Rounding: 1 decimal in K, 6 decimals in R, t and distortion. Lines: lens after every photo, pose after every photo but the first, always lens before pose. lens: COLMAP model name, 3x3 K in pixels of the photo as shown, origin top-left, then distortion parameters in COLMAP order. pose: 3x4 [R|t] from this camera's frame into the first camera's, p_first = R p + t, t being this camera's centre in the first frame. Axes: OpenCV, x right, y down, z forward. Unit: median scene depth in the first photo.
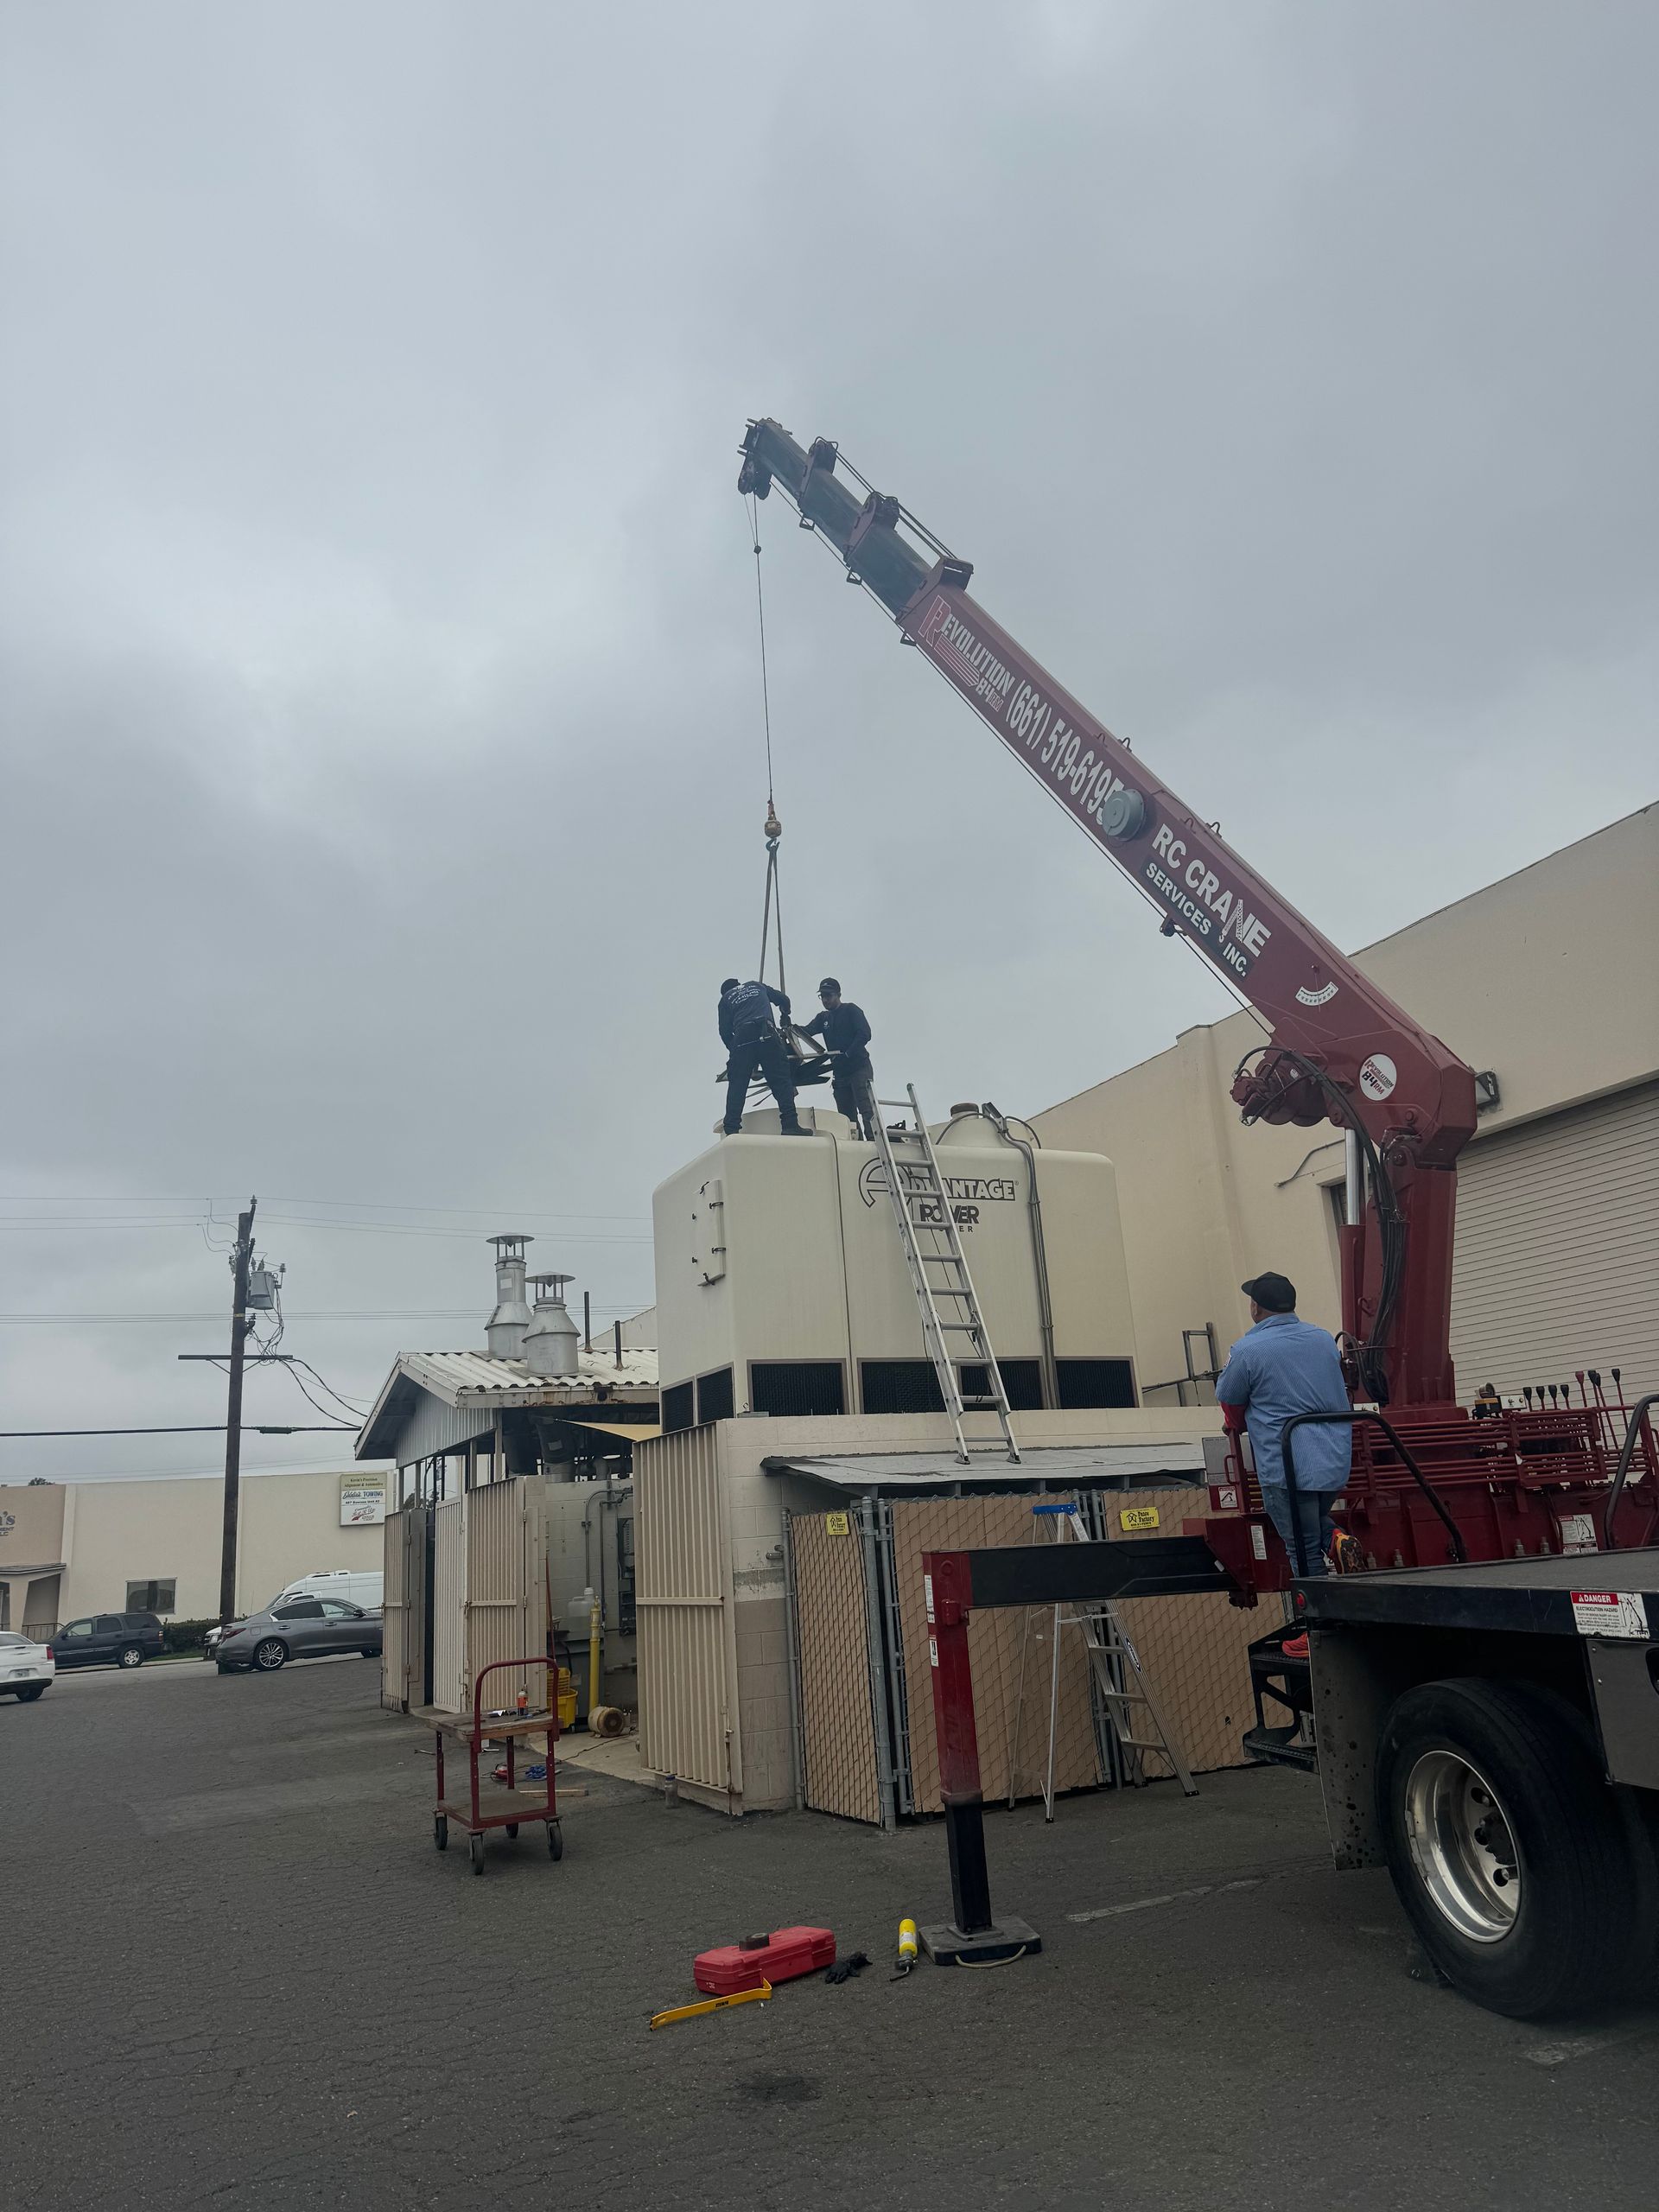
lens RADIAL K [[1518.7, 0, 803.8], [0, 1518.7, 1107.0], [0, 0, 1]] dist [0.126719, -0.282075]
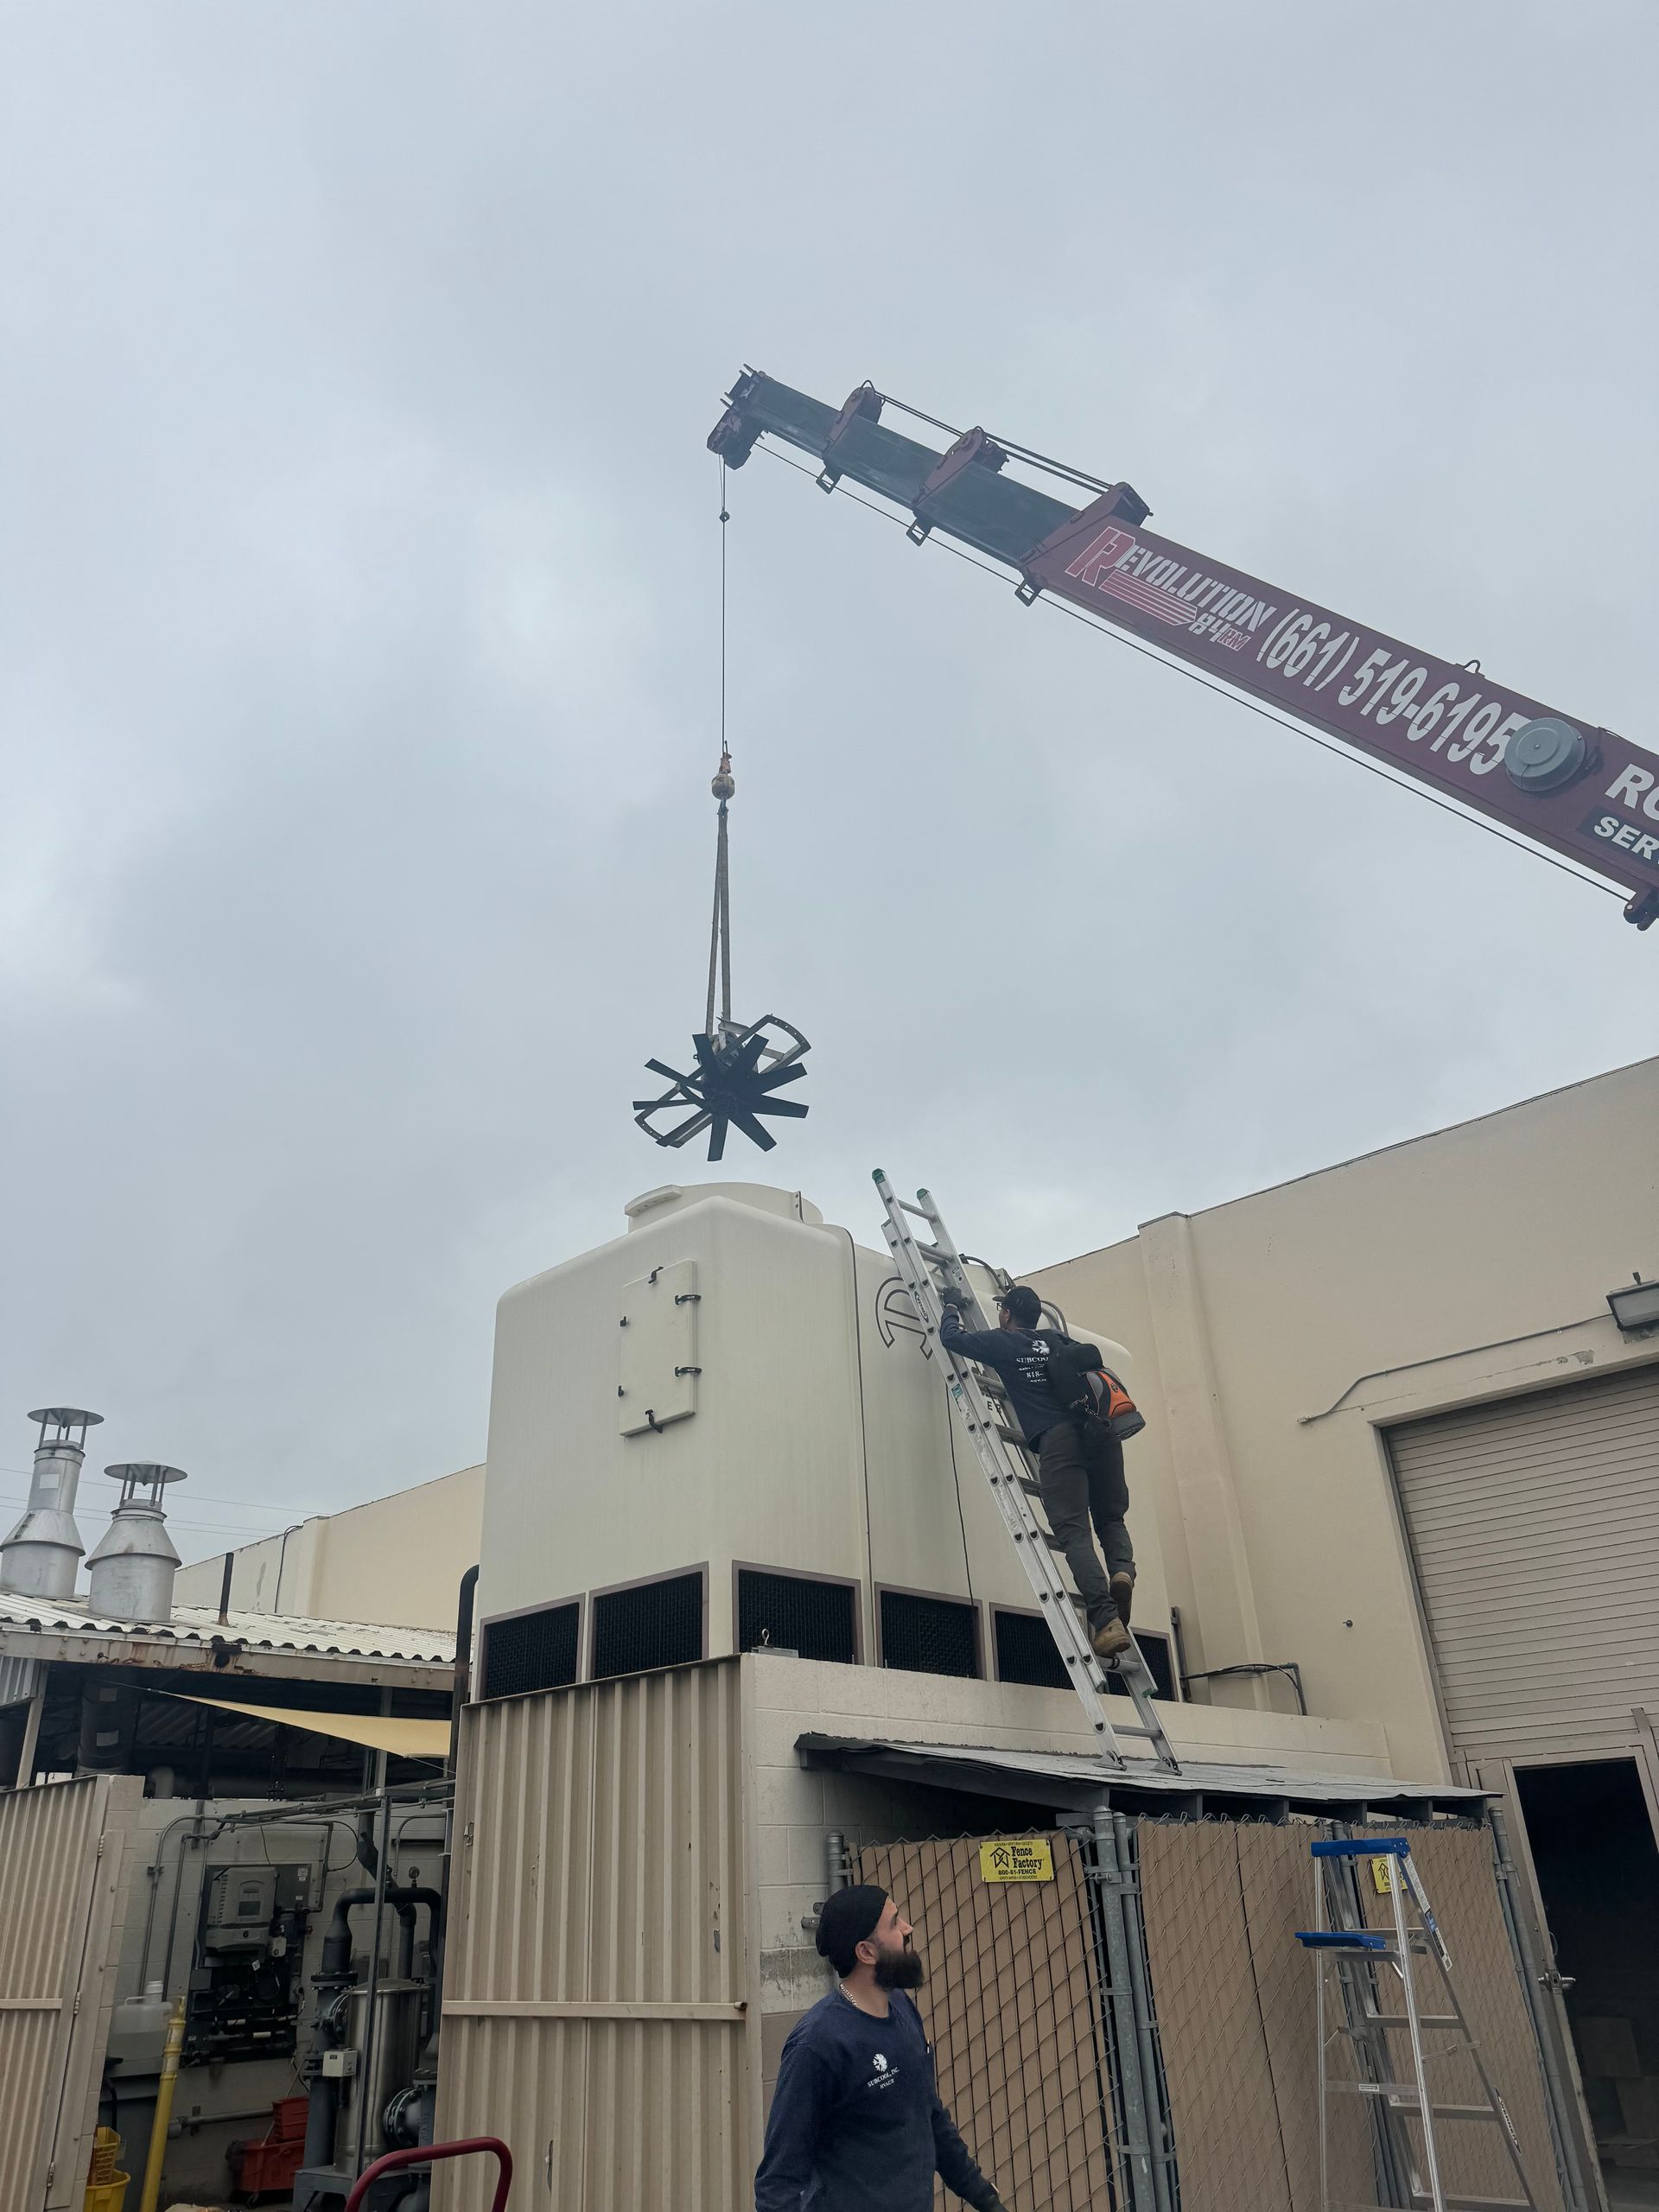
lens RADIAL K [[1553.4, 0, 778.1], [0, 1553.4, 1075.1], [0, 0, 1]] dist [0.111968, -0.191128]
pose [[0.935208, 0.198688, 0.293103, -0.228670], [-0.125956, 0.960264, -0.249053, 0.130884], [-0.330940, 0.195999, 0.923073, 0.387570]]
